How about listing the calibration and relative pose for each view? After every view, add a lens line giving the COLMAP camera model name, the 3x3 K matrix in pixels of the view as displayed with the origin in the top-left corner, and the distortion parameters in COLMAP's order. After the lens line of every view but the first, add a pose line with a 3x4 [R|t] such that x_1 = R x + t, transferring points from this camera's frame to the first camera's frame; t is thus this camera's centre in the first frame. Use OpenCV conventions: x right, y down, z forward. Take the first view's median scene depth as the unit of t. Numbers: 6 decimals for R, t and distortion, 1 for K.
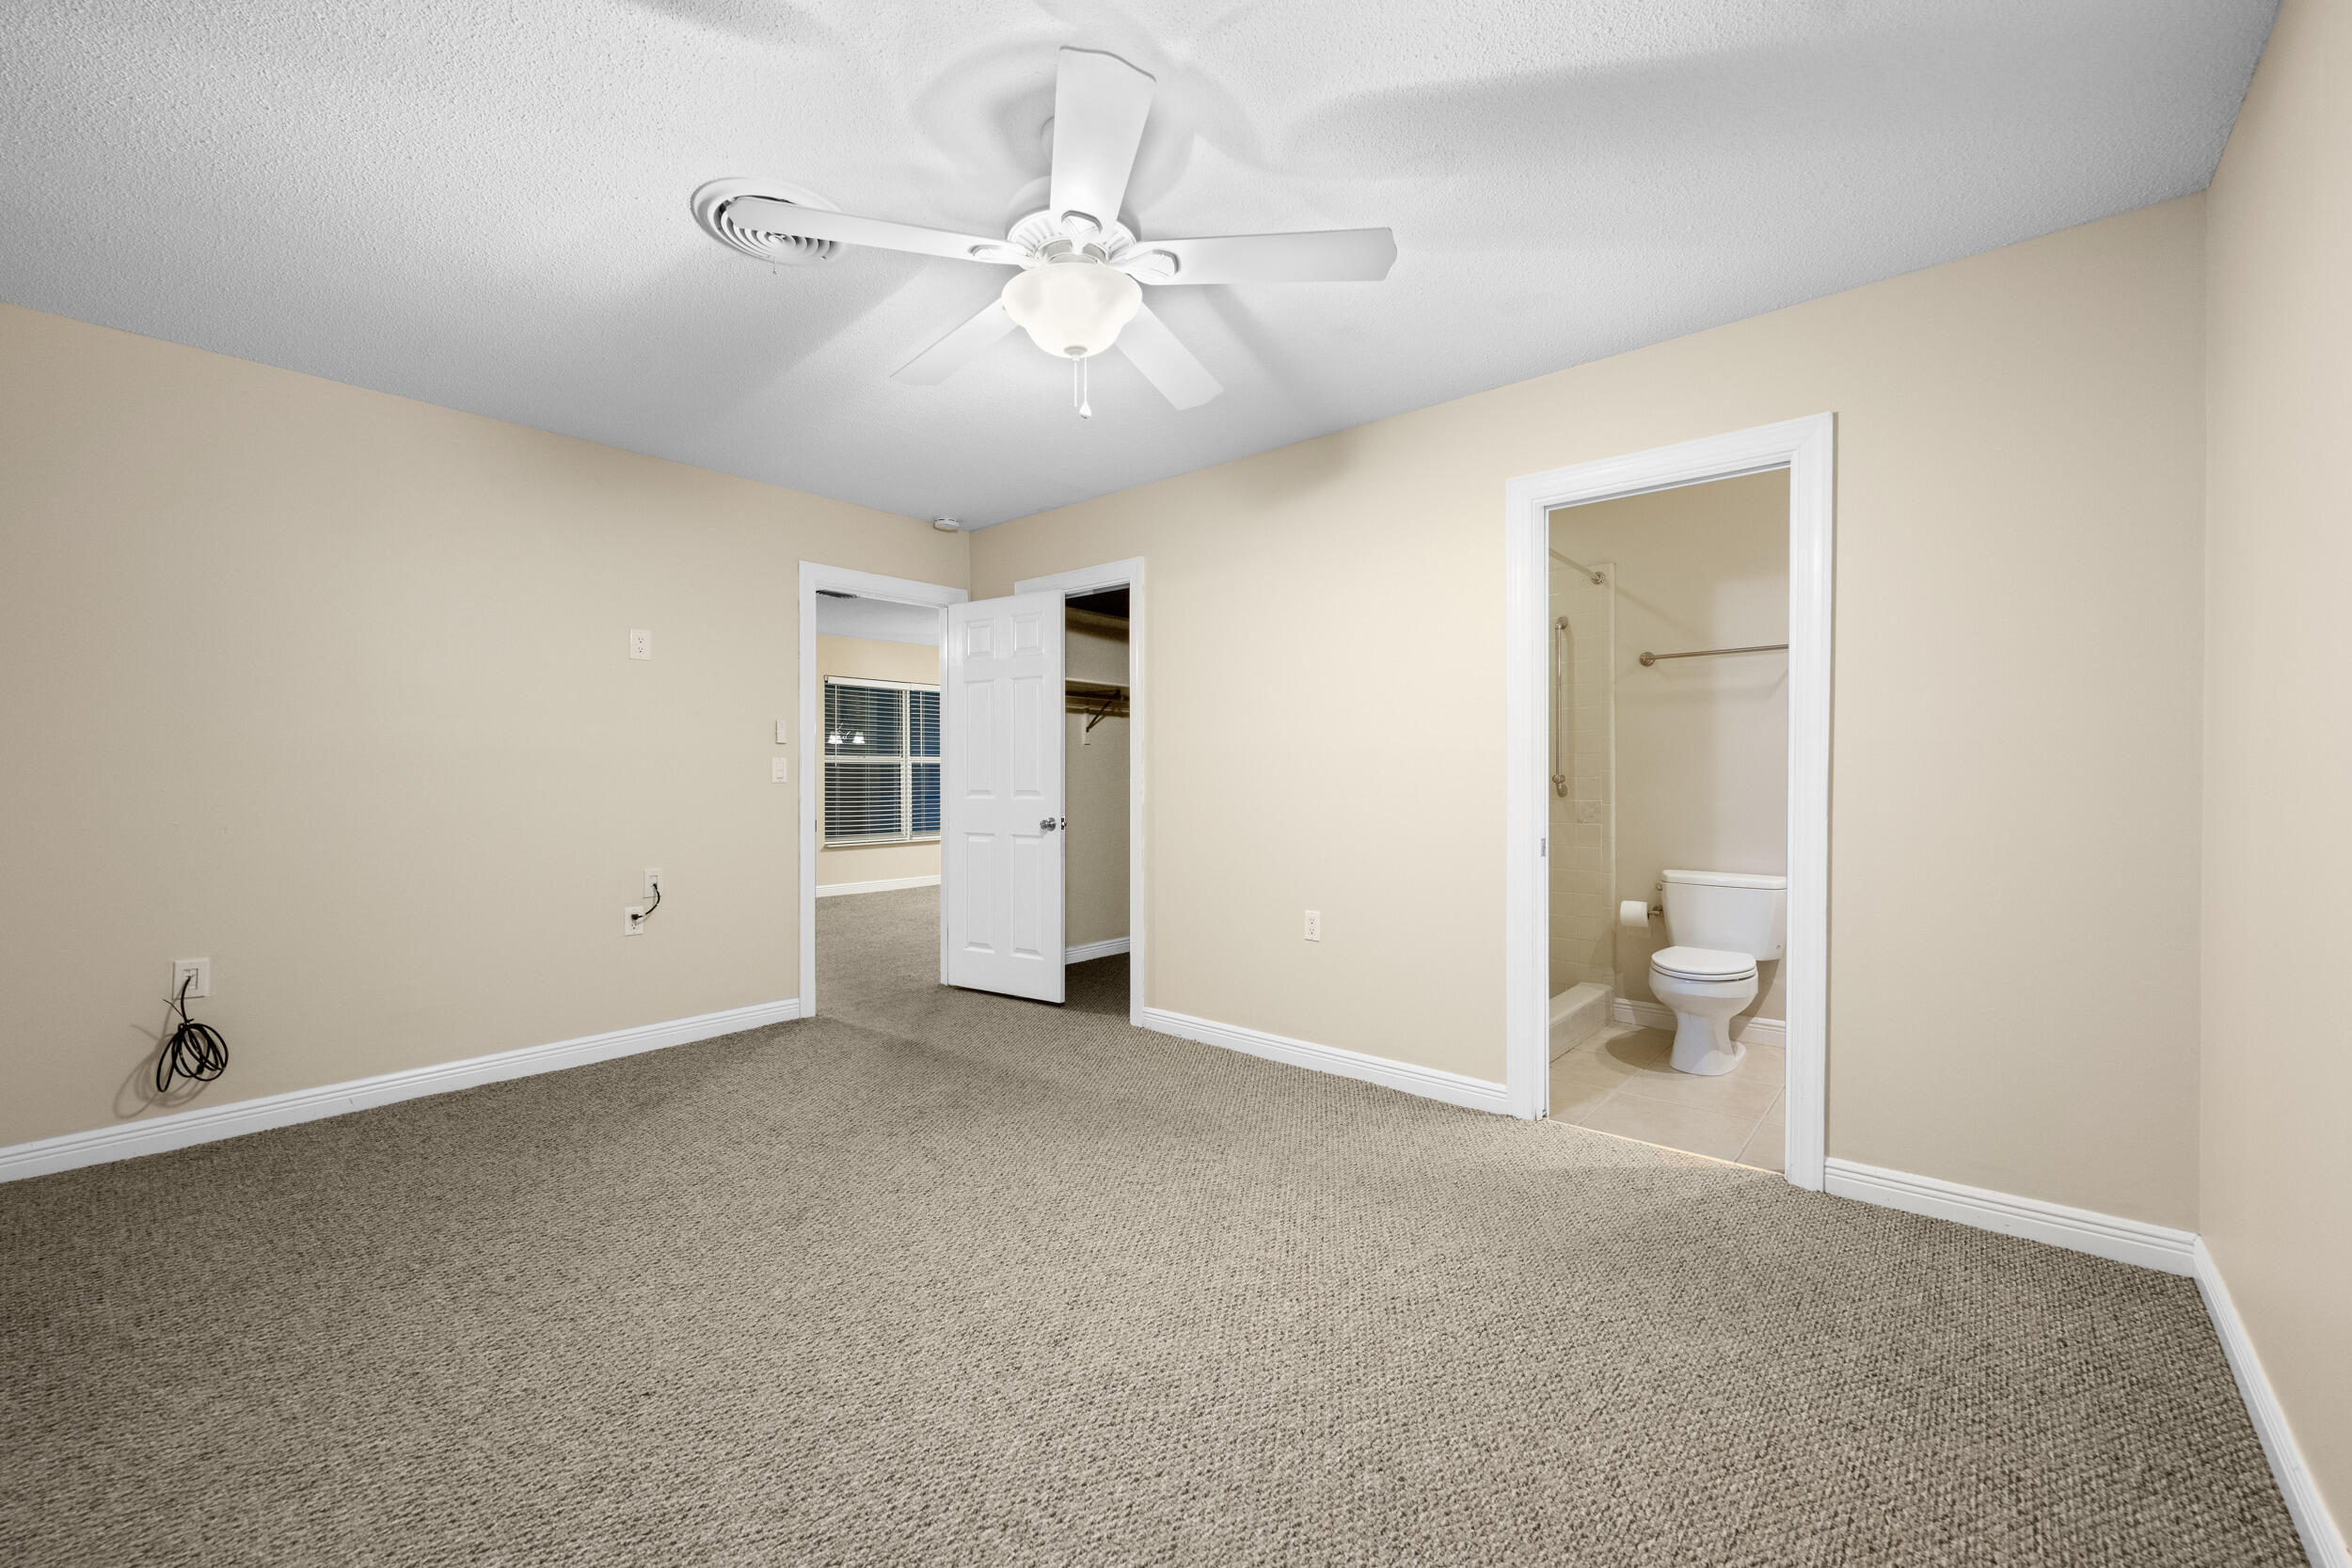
lens RADIAL K [[945.2, 0, 1162.7], [0, 945.2, 779.0], [0, 0, 1]] dist [-0.000106, -0.000610]
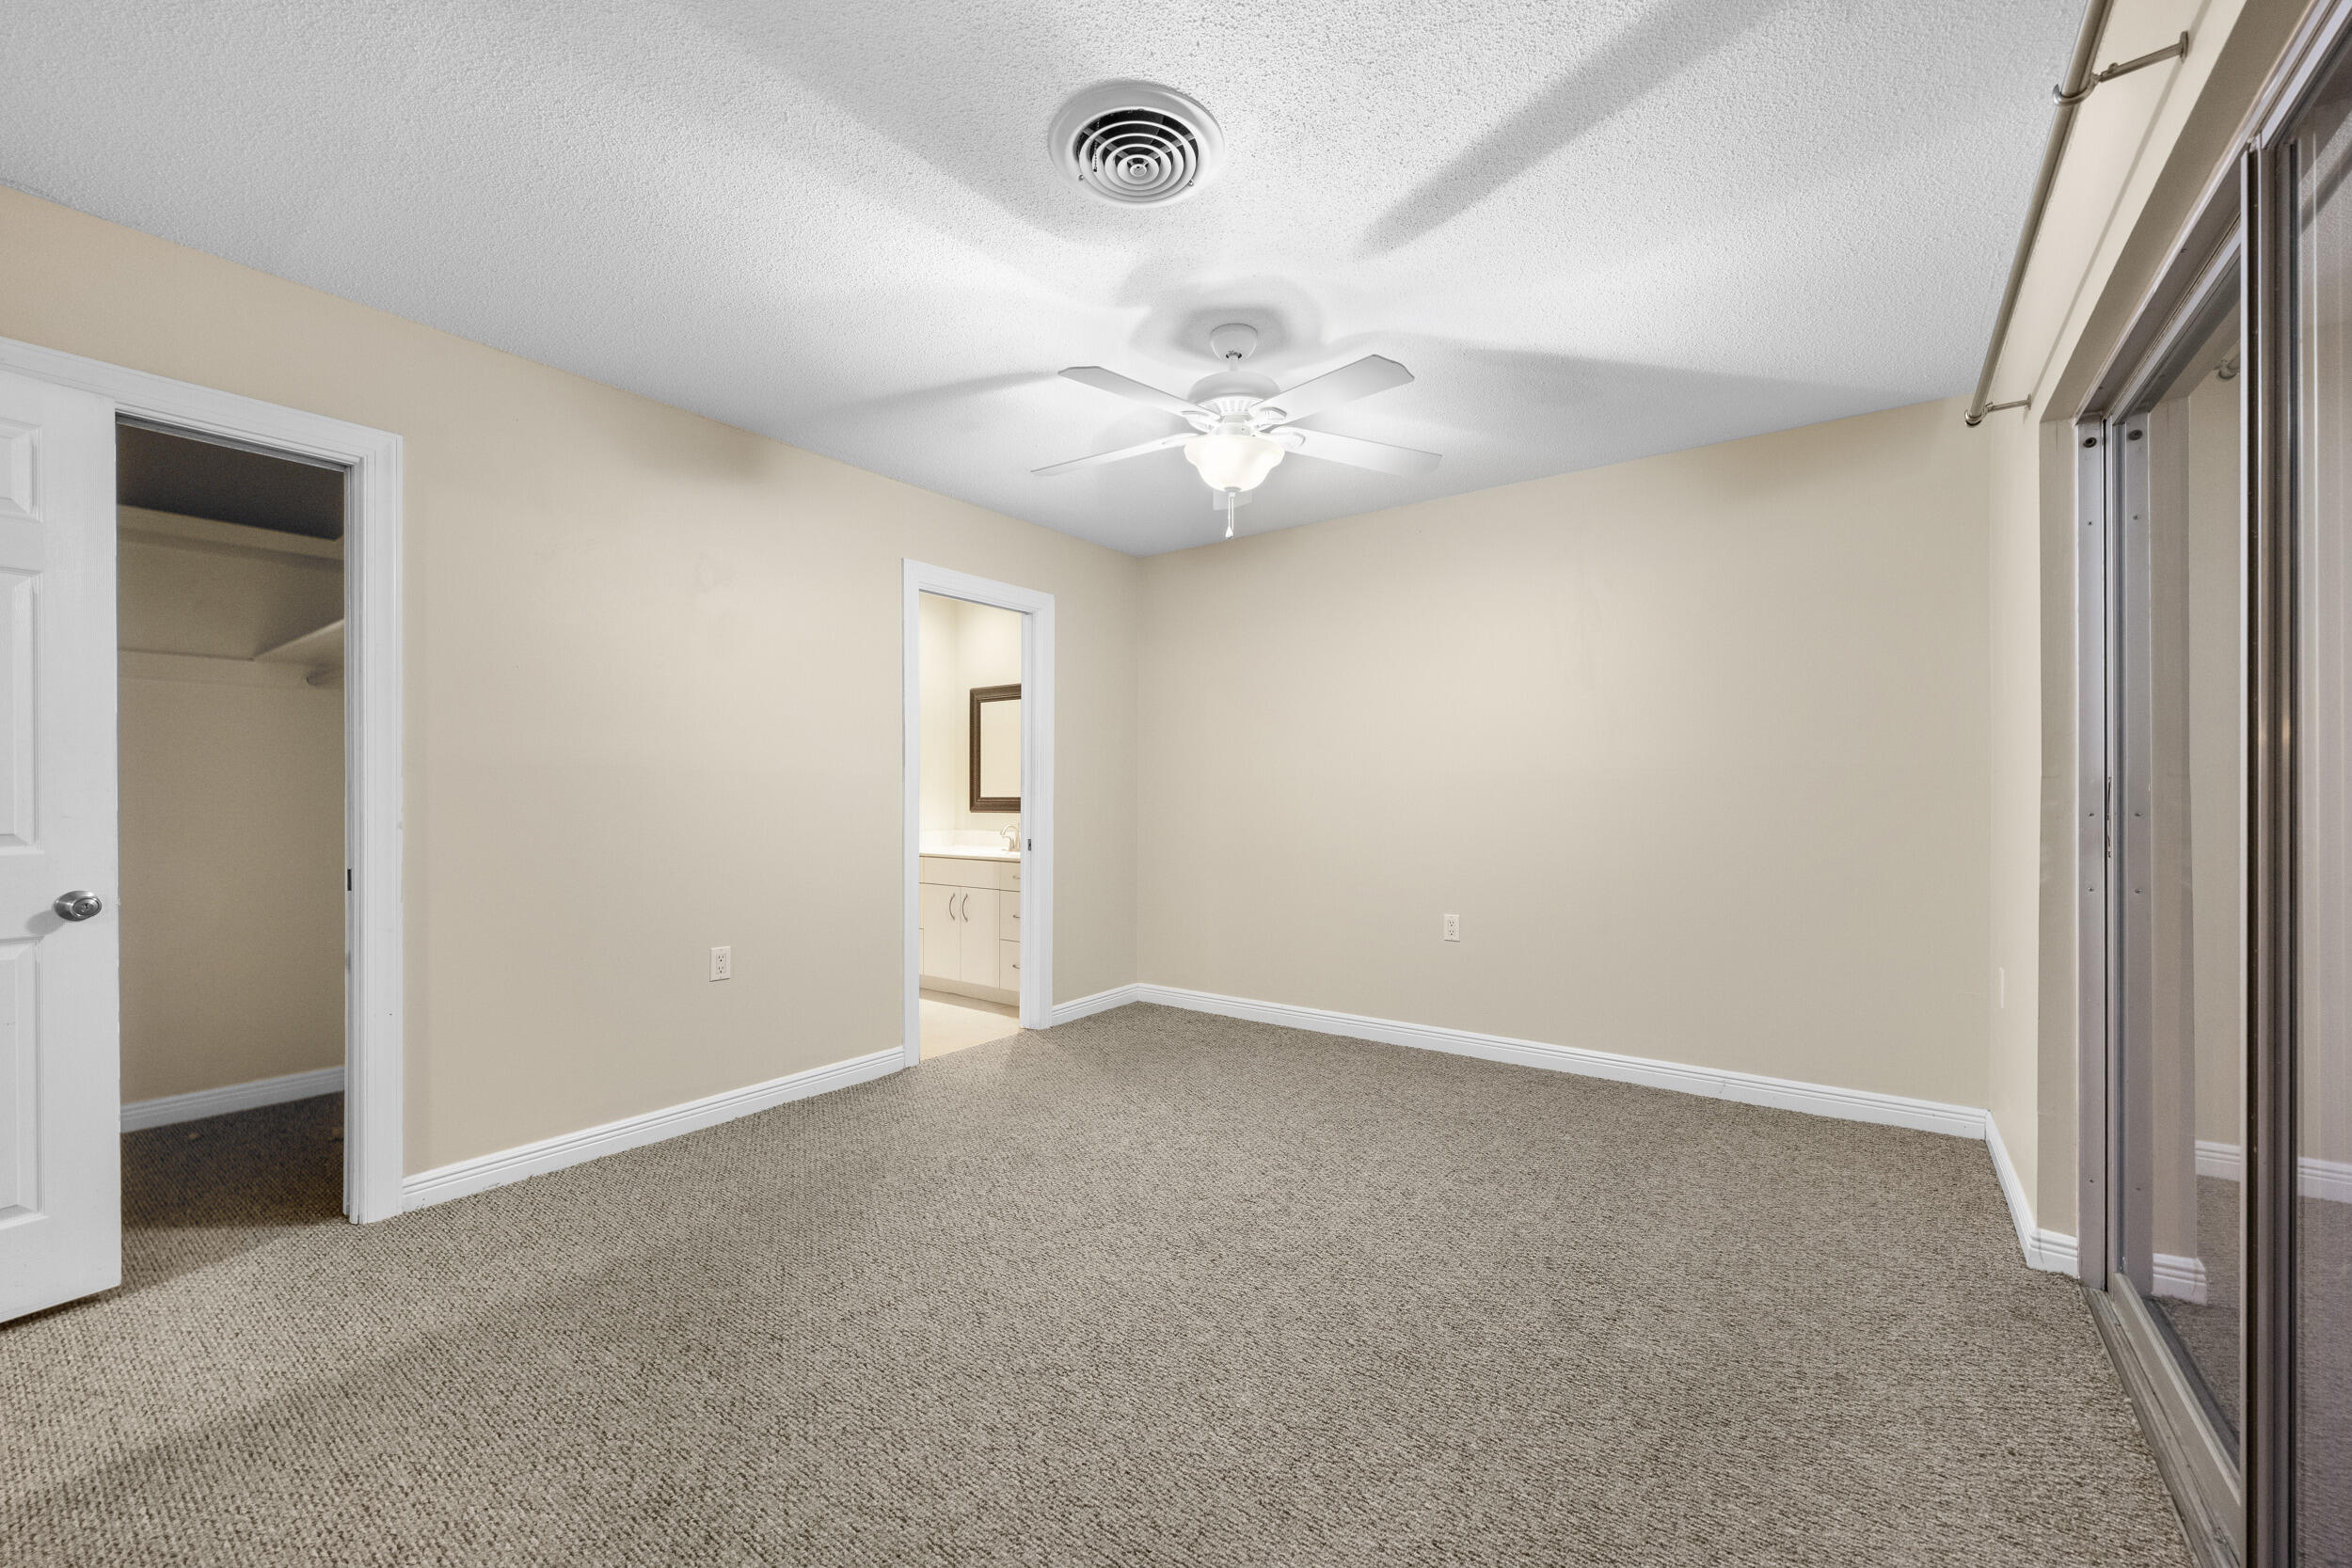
lens RADIAL K [[945.2, 0, 1172.6], [0, 945.2, 791.5], [0, 0, 1]] dist [-0.000106, -0.000610]
pose [[-0.093952, 0.001863, 0.995575, -0.823157], [0.005599, 0.999983, -0.001343, -0.010776], [-0.995561, 0.005448, -0.093961, 0.671423]]
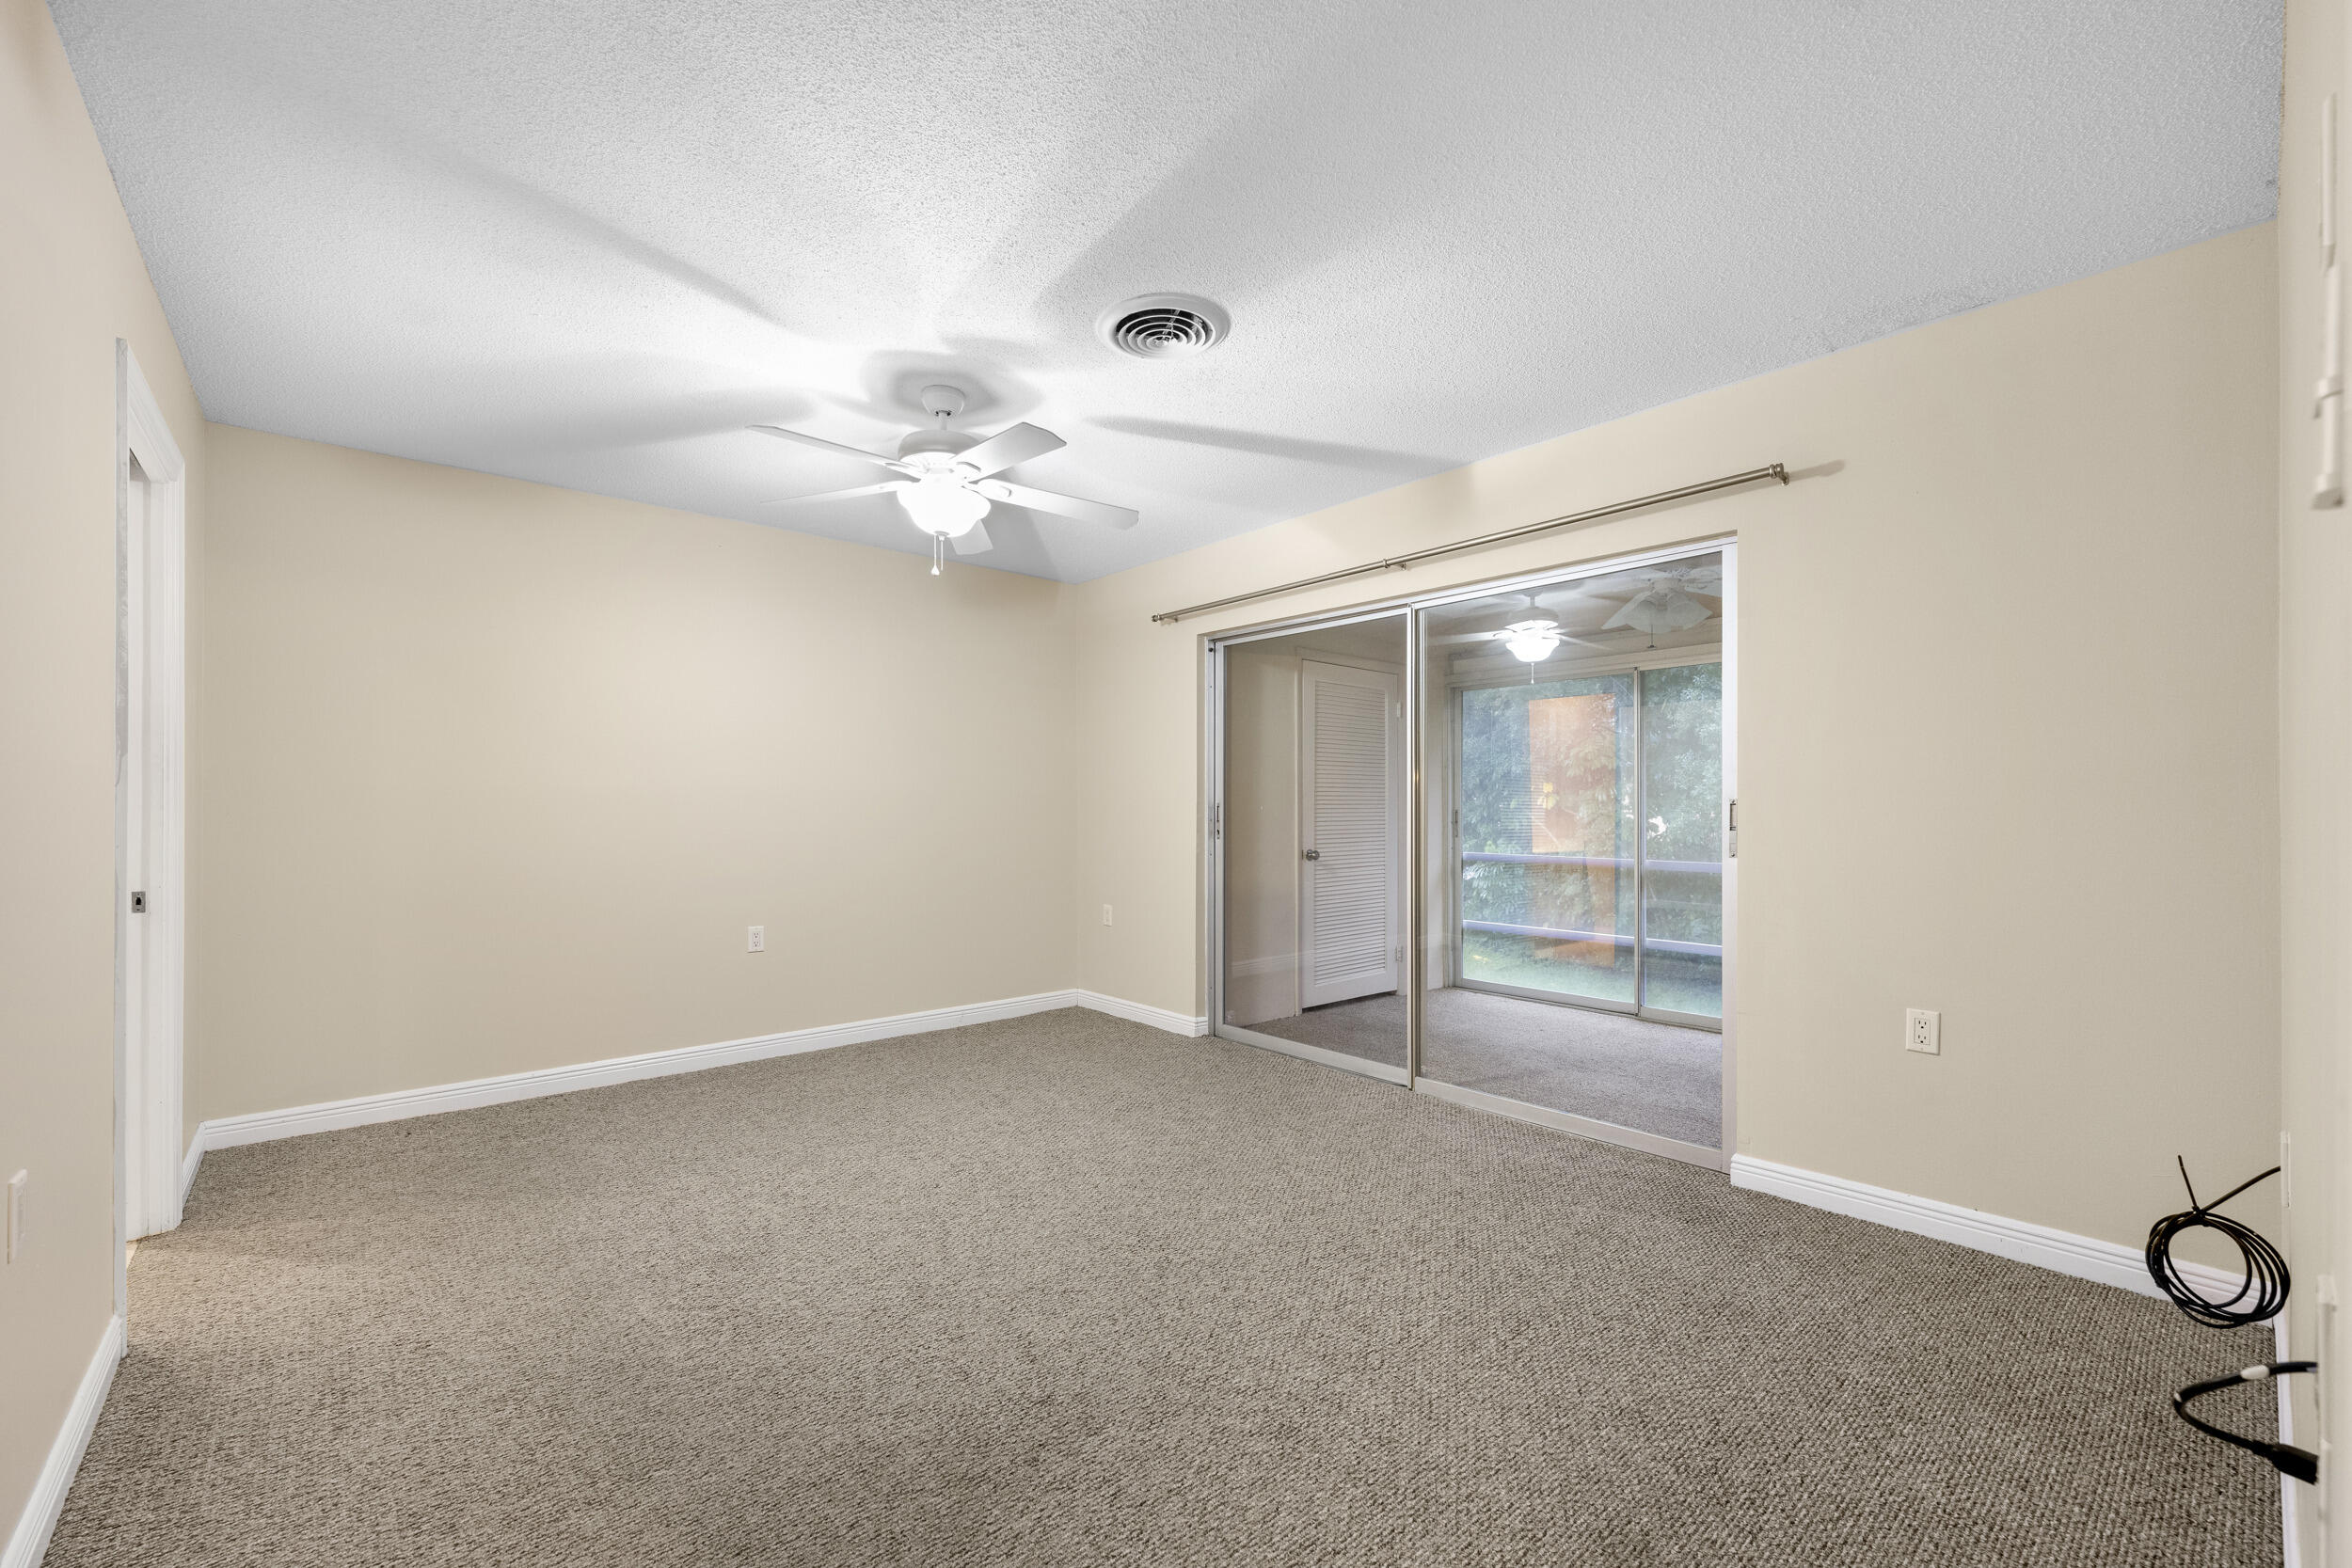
lens RADIAL K [[945.2, 0, 1188.2], [0, 945.2, 800.9], [0, 0, 1]] dist [-0.000106, -0.000610]
pose [[-0.994510, -0.000427, 0.104640, -0.364464], [-0.001072, 0.999981, -0.006104, -0.012558], [-0.104635, -0.006183, -0.994491, 1.376731]]
